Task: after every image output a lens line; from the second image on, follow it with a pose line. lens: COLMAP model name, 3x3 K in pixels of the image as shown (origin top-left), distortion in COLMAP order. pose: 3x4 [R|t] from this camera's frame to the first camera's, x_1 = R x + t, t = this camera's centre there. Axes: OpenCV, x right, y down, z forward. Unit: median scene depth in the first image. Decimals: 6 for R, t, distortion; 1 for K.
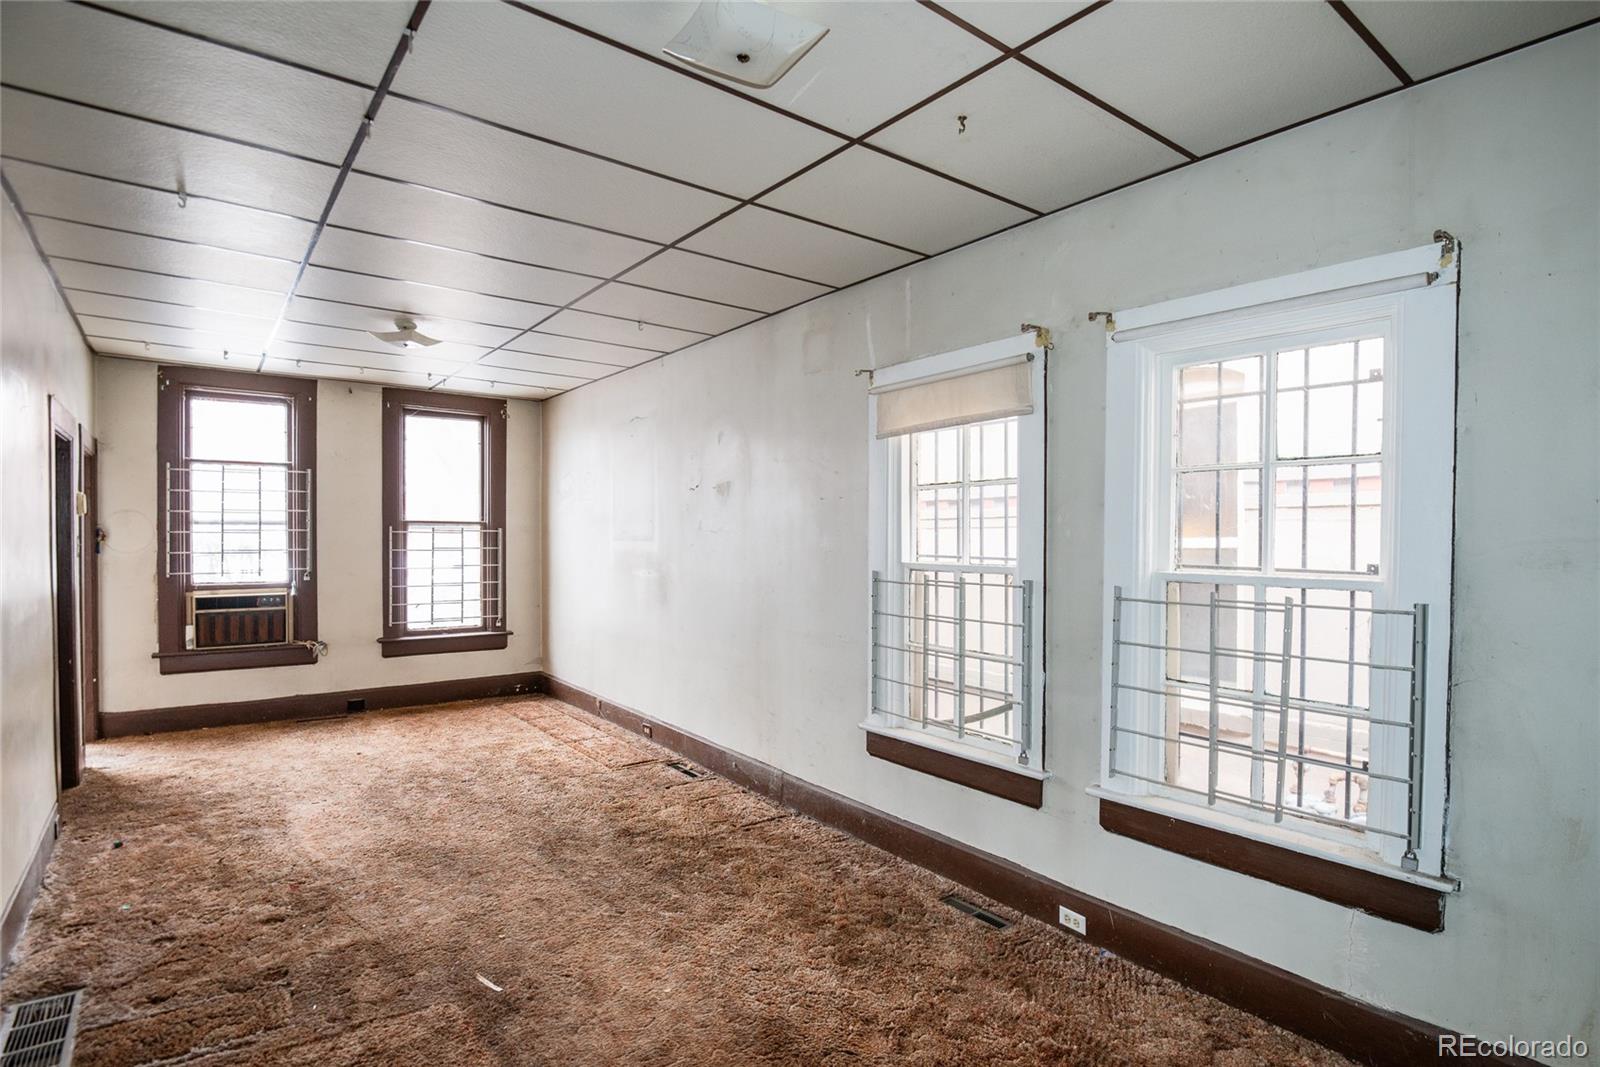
lens RADIAL K [[809.5, 0, 822.7], [0, 809.5, 543.4], [0, 0, 1]] dist [-0.021158, -0.008001]
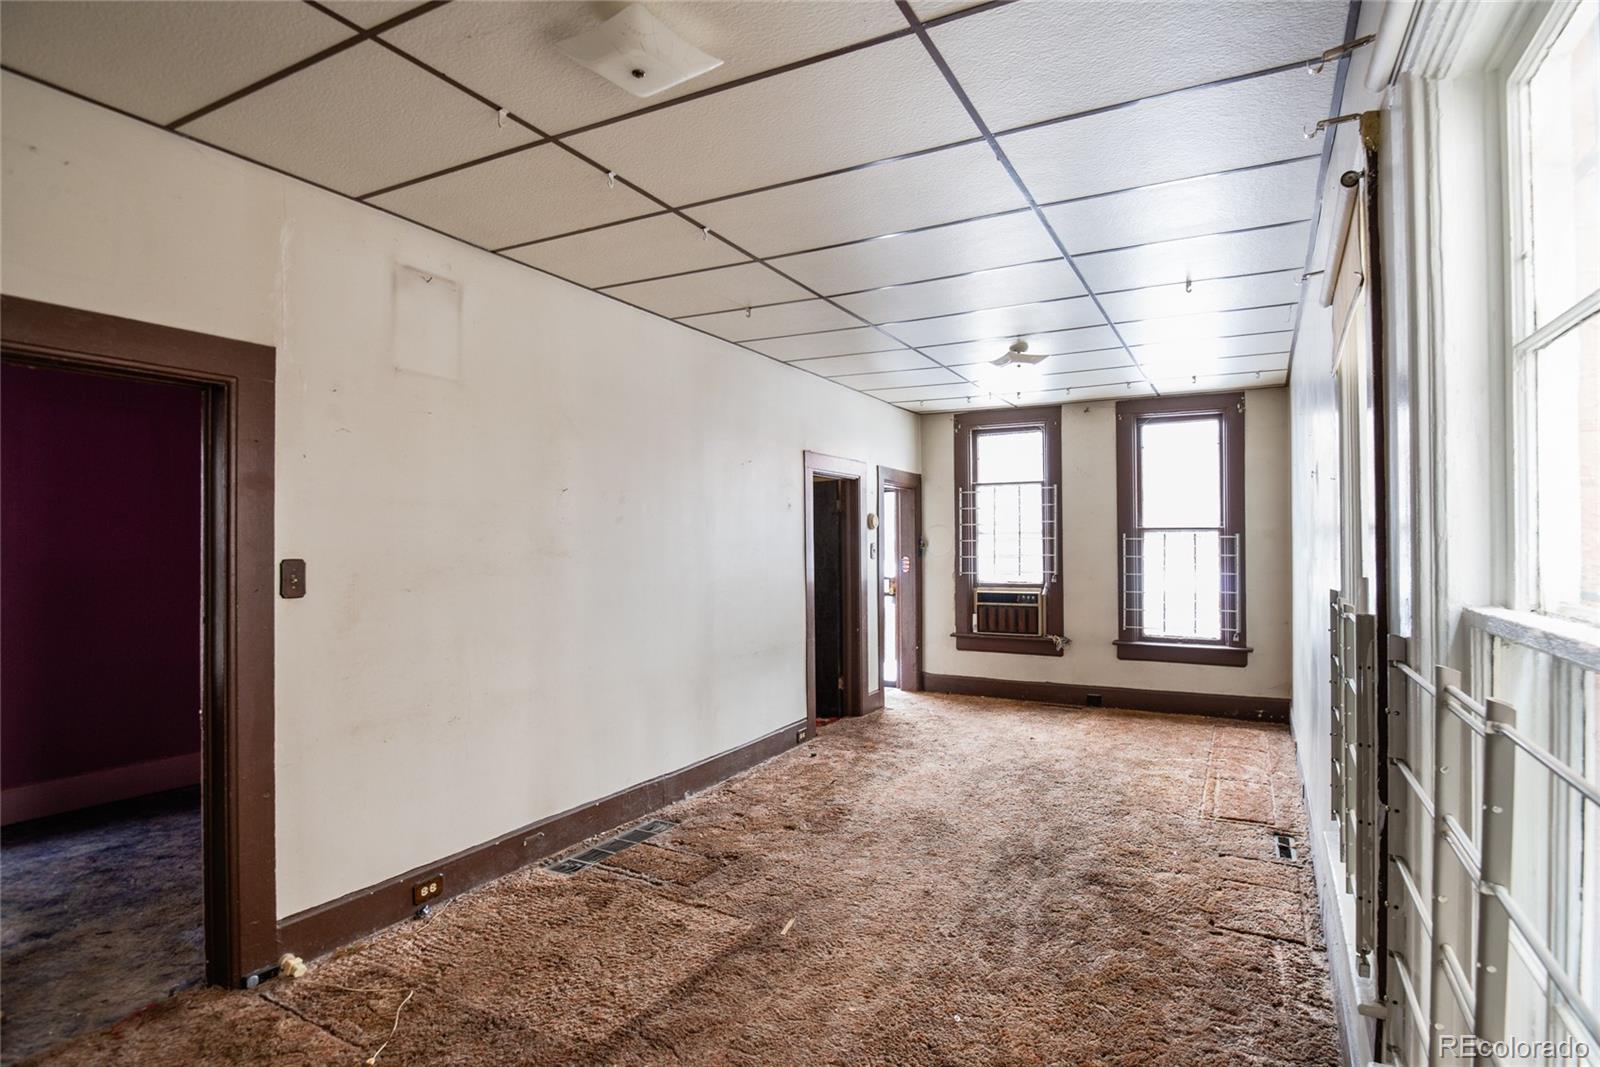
lens RADIAL K [[809.5, 0, 822.7], [0, 809.5, 543.4], [0, 0, 1]] dist [-0.021158, -0.008001]
pose [[0.408734, -0.007125, -0.912626, 0.315890], [-0.004504, 0.999942, -0.009823, 0.004123], [0.912643, 0.008125, 0.408678, 0.267546]]
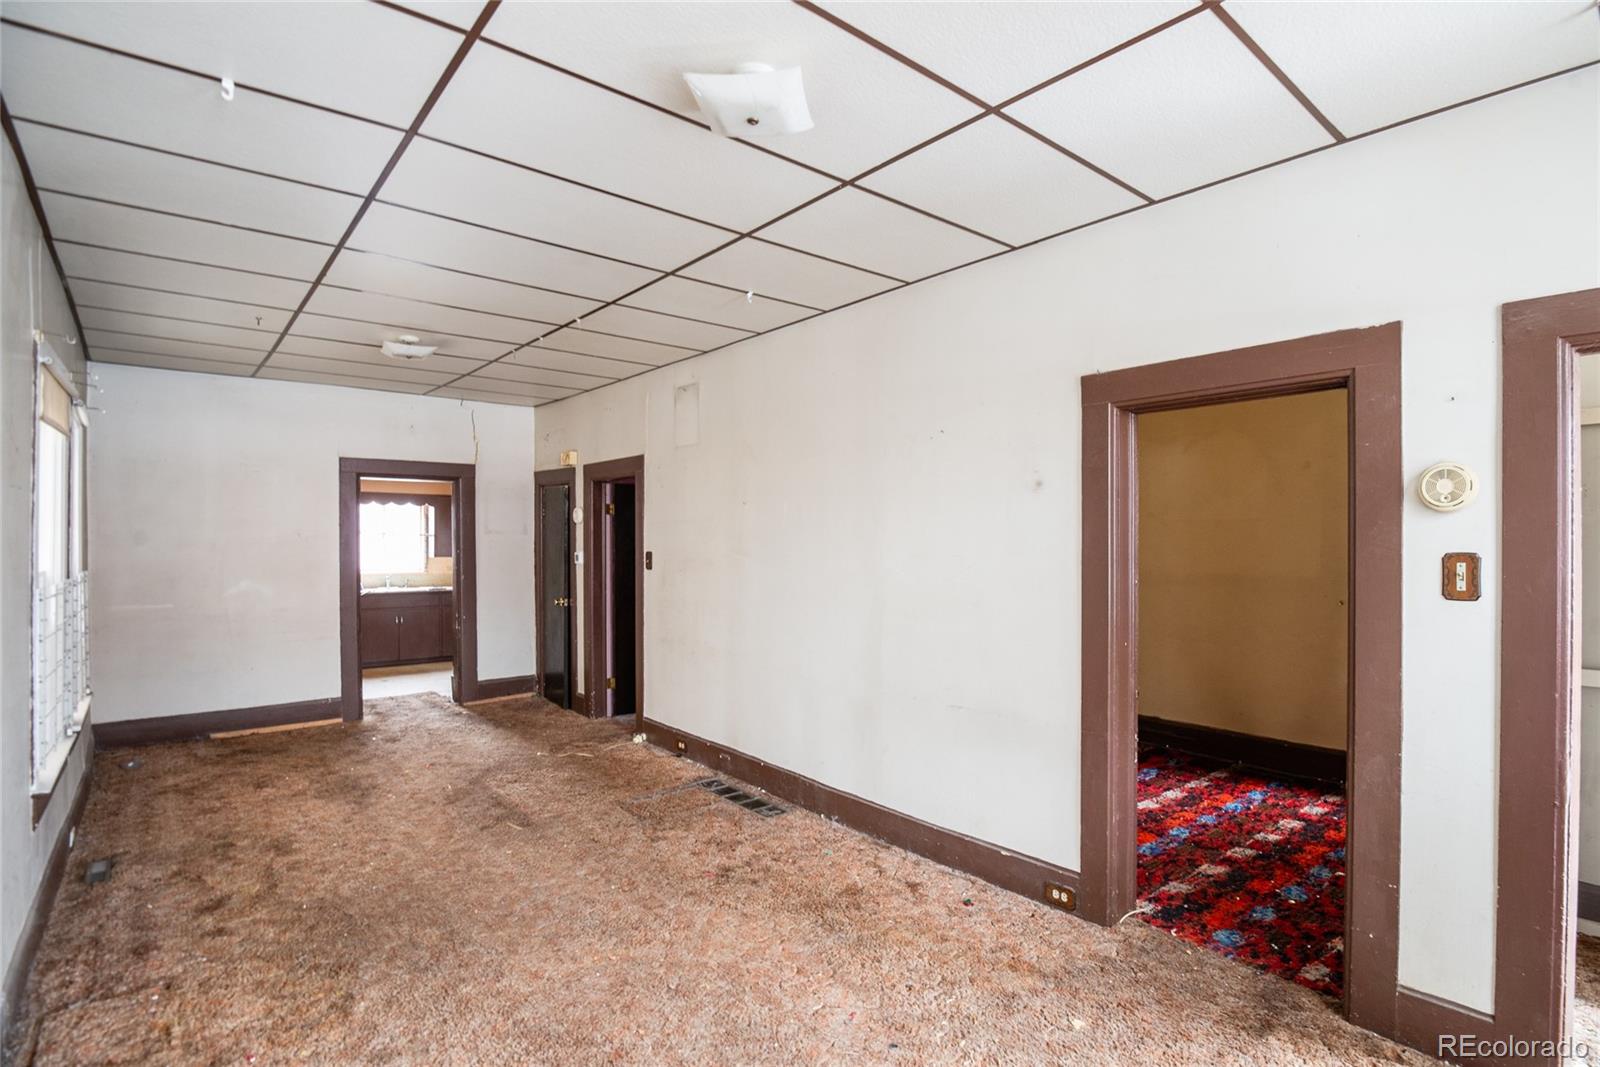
lens RADIAL K [[792.8, 0, 840.5], [0, 792.8, 543.7], [0, 0, 1]] dist [-0.010439, -0.009966]
pose [[-0.998941, -0.002712, -0.045920, -0.471447], [-0.003434, 0.999871, 0.015659, -0.016870], [0.045872, 0.015800, -0.998822, 1.224511]]
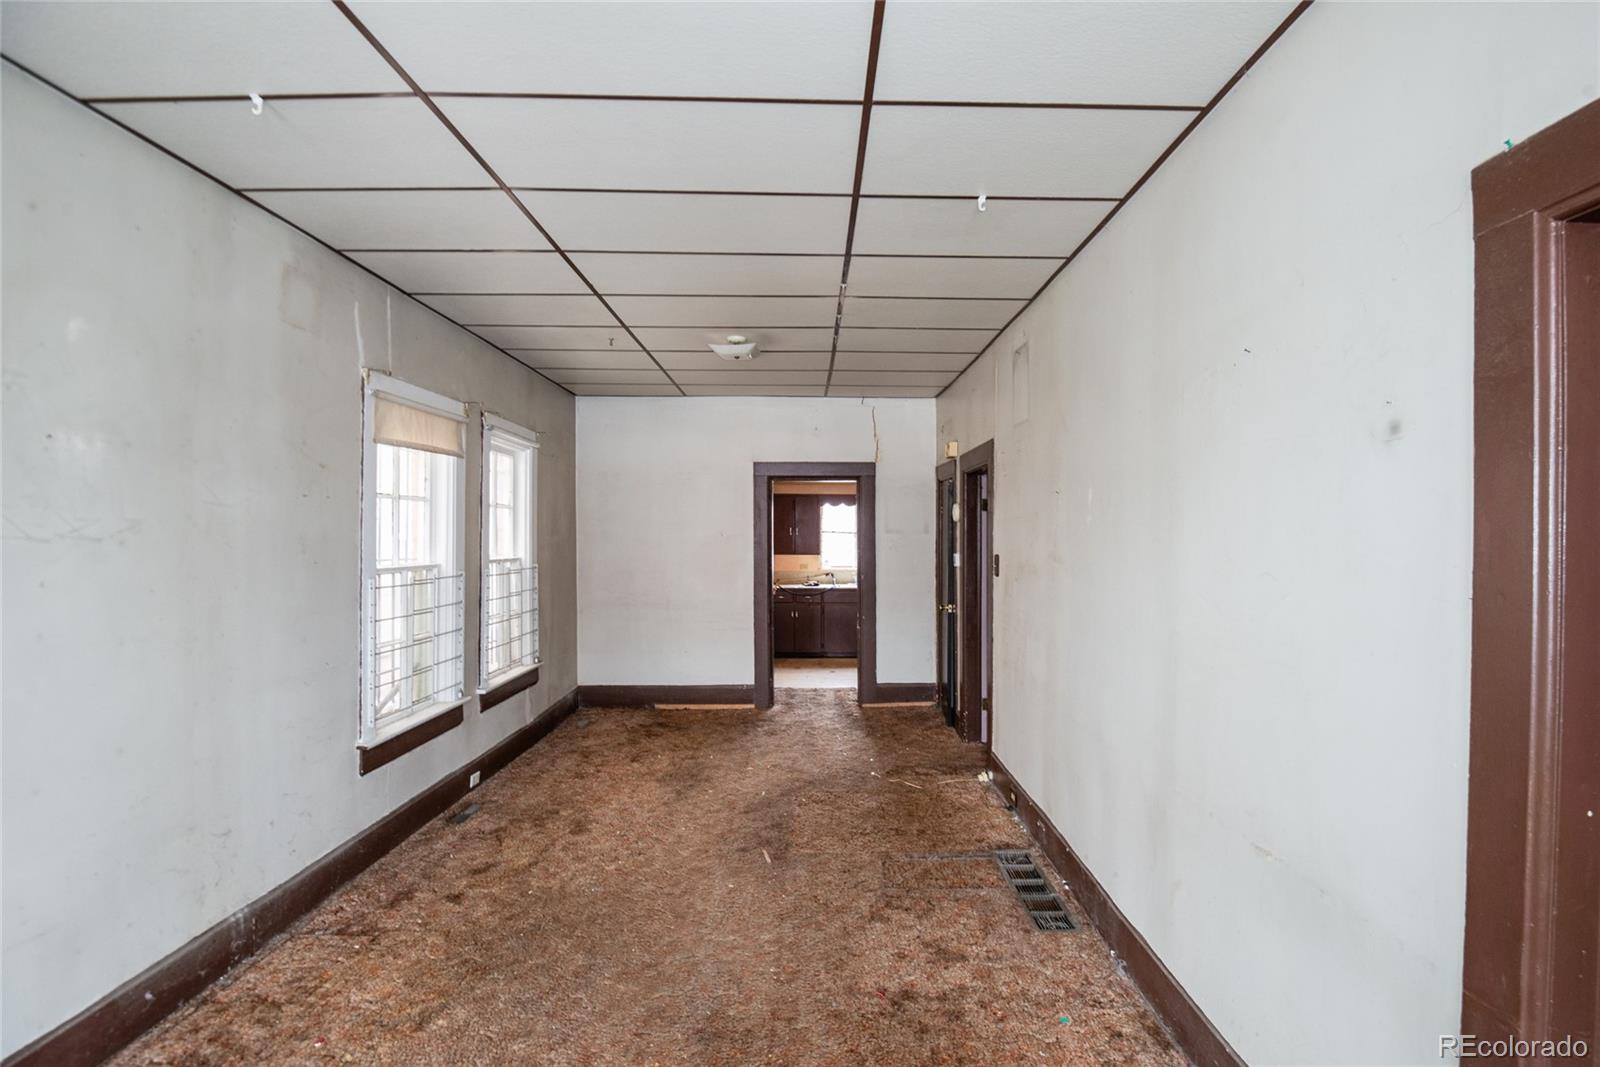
lens RADIAL K [[809.5, 0, 822.7], [0, 809.5, 543.4], [0, 0, 1]] dist [-0.021158, -0.008001]
pose [[-0.799487, -0.009802, 0.600603, -0.648202], [0.000926, 0.999846, 0.017550, -0.017522], [-0.600682, 0.014587, -0.799355, 0.992480]]
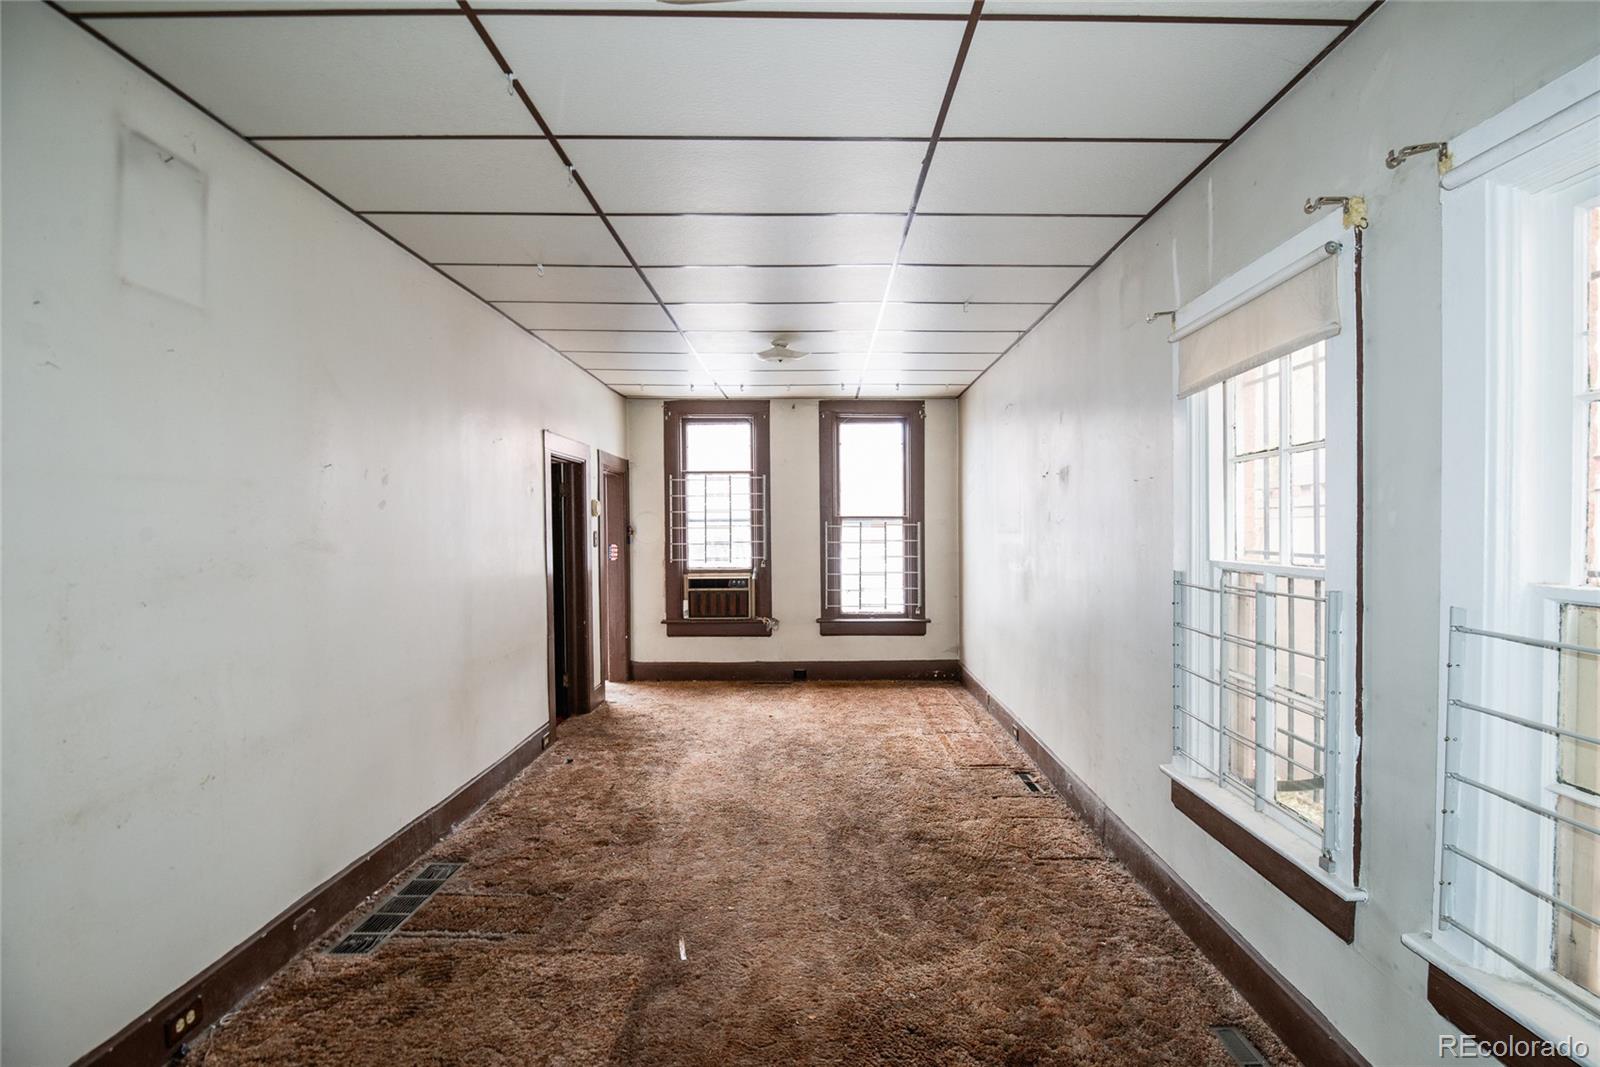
lens RADIAL K [[781.5, 0, 822.5], [0, 781.5, 541.7], [0, 0, 1]] dist [-0.028894, -0.002280]
pose [[0.792388, 0.002245, -0.610014, 0.169036], [0.002009, 0.999978, 0.006290, 0.000668], [0.610015, -0.006210, 0.792366, 0.142010]]
